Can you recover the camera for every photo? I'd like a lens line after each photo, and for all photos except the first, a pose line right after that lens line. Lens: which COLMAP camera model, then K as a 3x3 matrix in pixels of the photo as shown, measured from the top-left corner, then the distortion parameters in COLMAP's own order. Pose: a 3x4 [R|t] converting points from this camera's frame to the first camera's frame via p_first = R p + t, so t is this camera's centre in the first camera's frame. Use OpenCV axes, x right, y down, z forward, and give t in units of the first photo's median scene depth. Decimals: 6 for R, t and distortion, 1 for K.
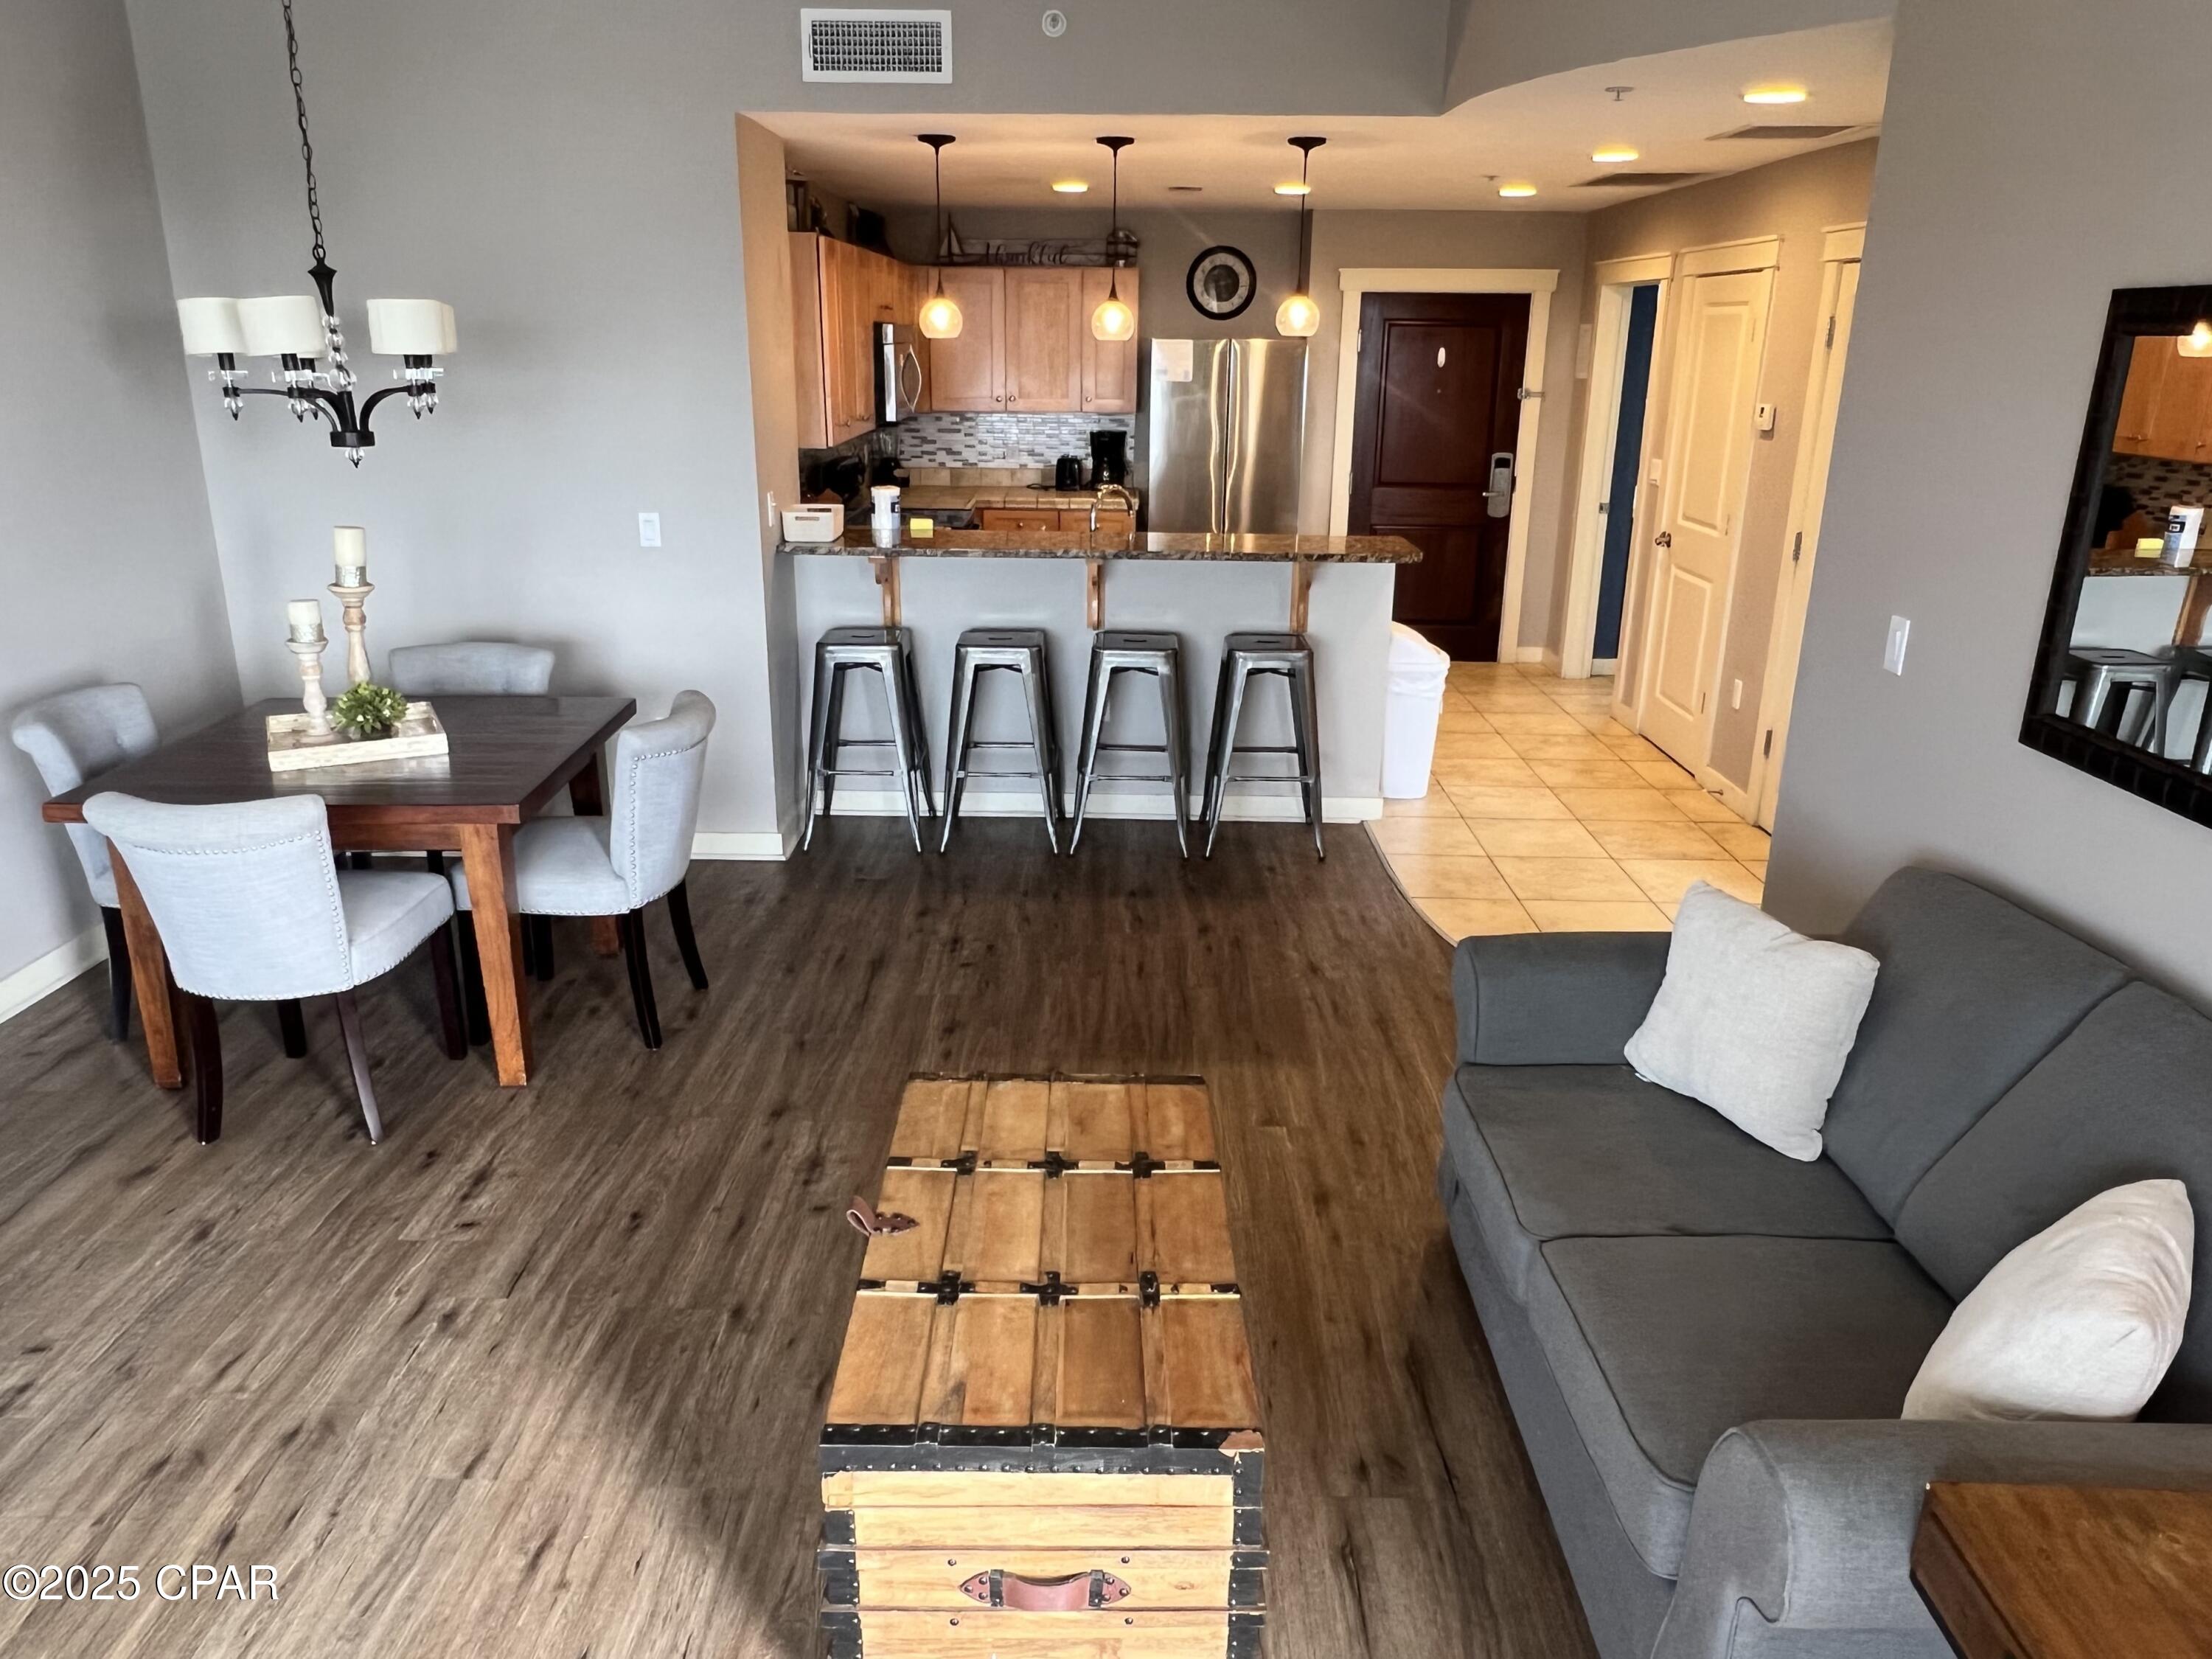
lens RADIAL K [[1525.9, 0, 1099.4], [0, 1525.9, 828.7], [0, 0, 1]] dist [-0.007968, 0.007223]
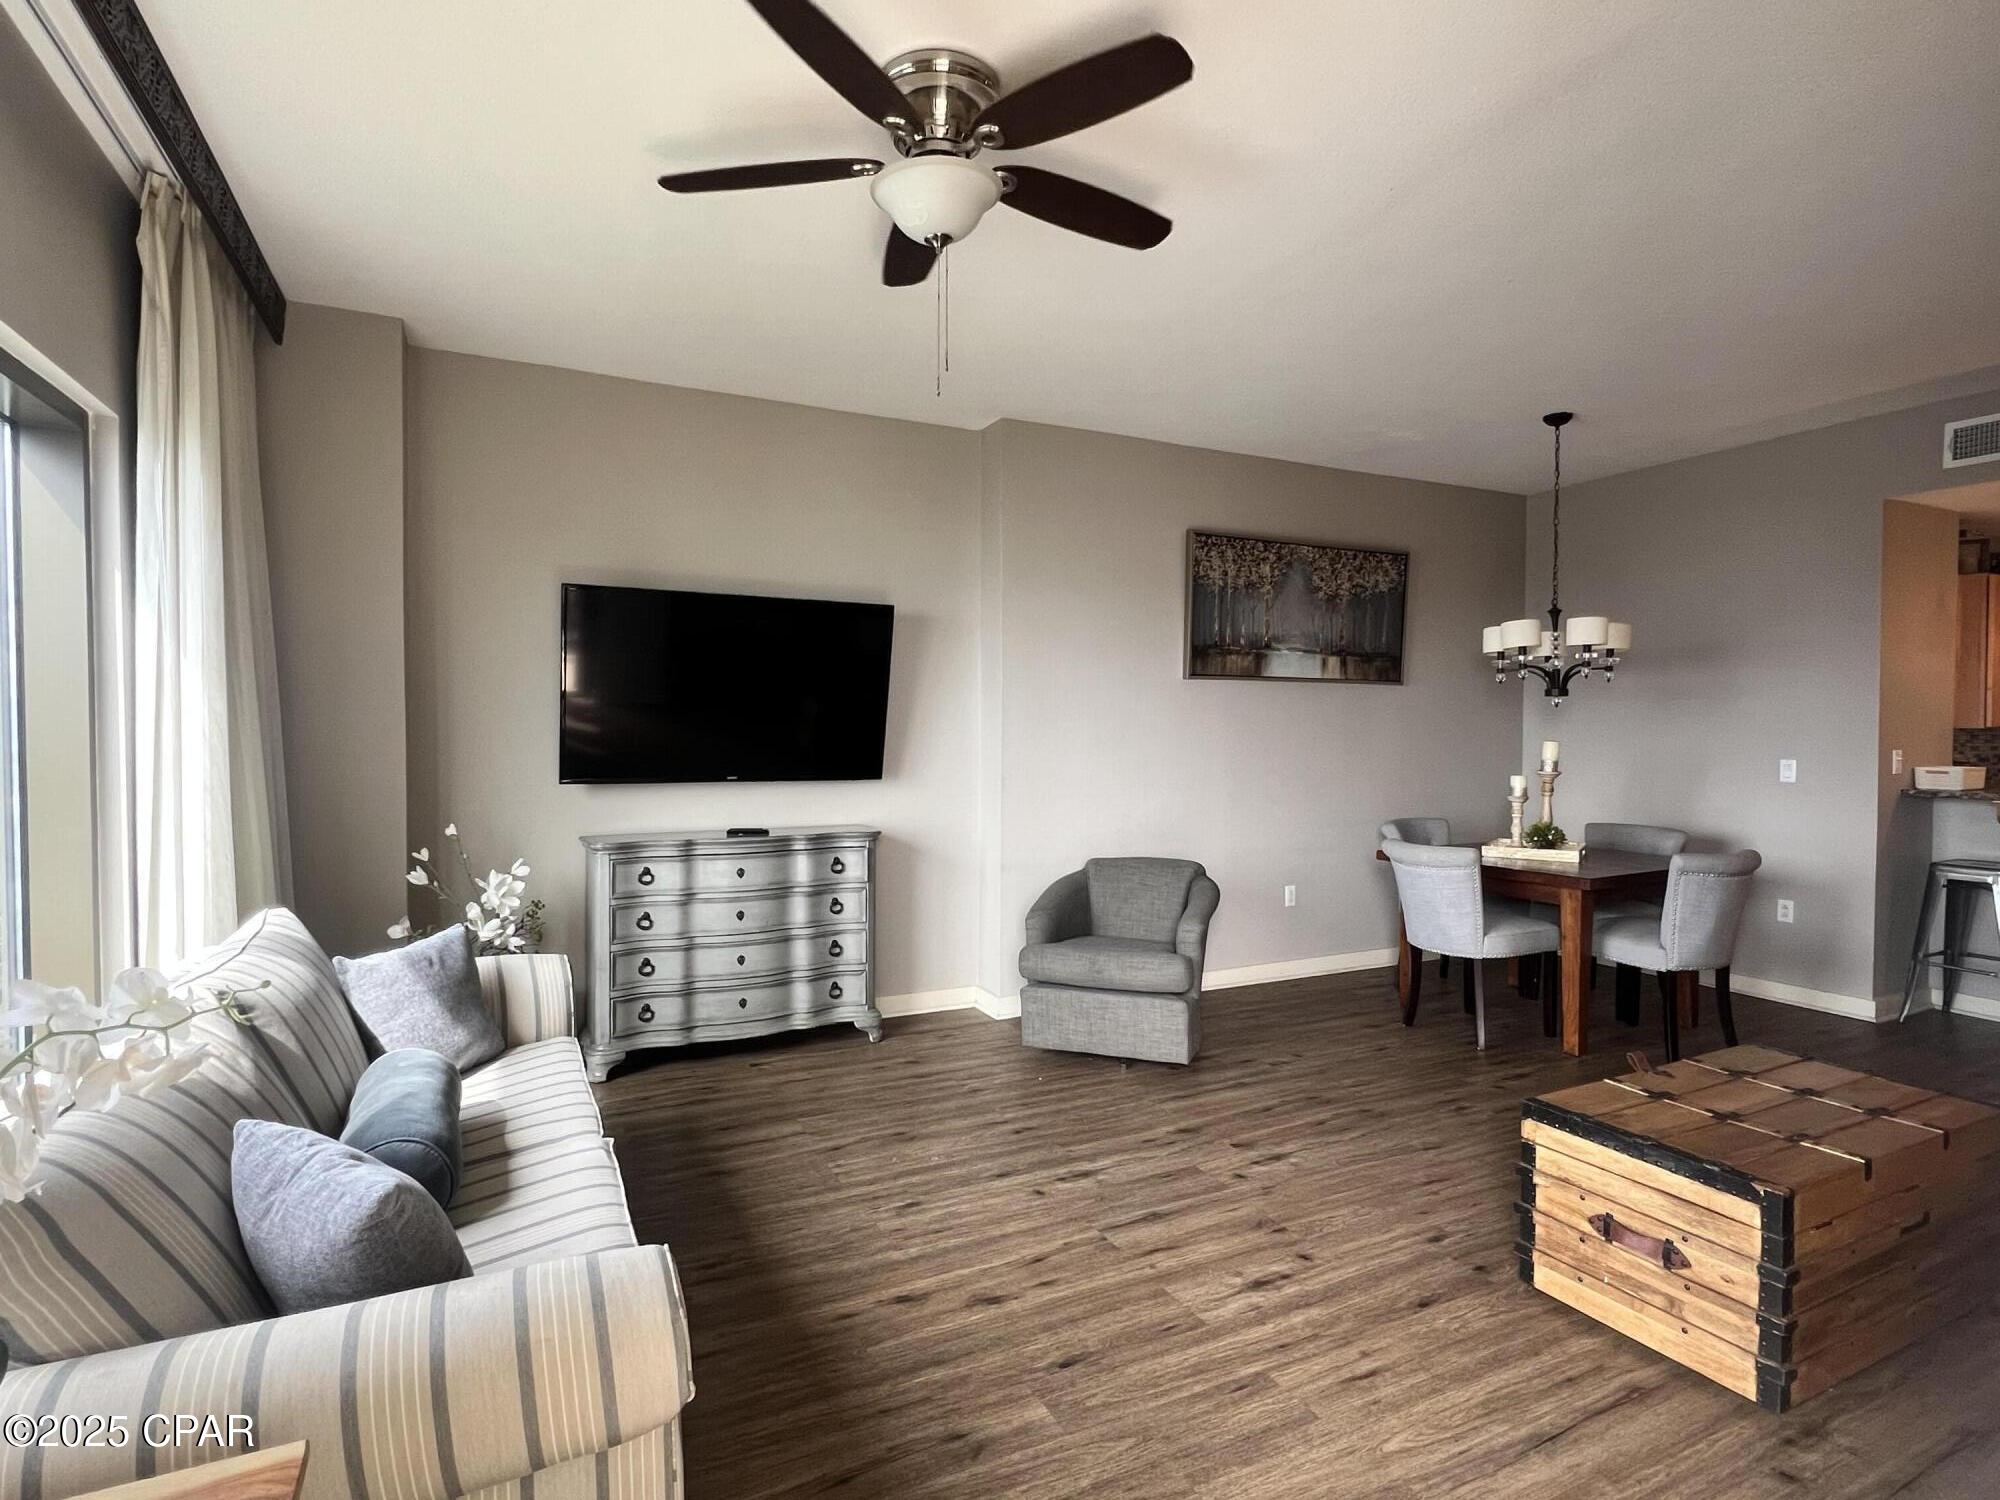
lens RADIAL K [[1032.2, 0, 990.3], [0, 1032.2, 751.7], [0, 0, 1]] dist [-0.000078, -0.001019]
pose [[0.448620, 0.014224, -0.893609, 0.334860], [-0.274985, 0.953565, -0.122873, 0.162376], [0.850366, 0.300853, 0.431700, -0.136008]]
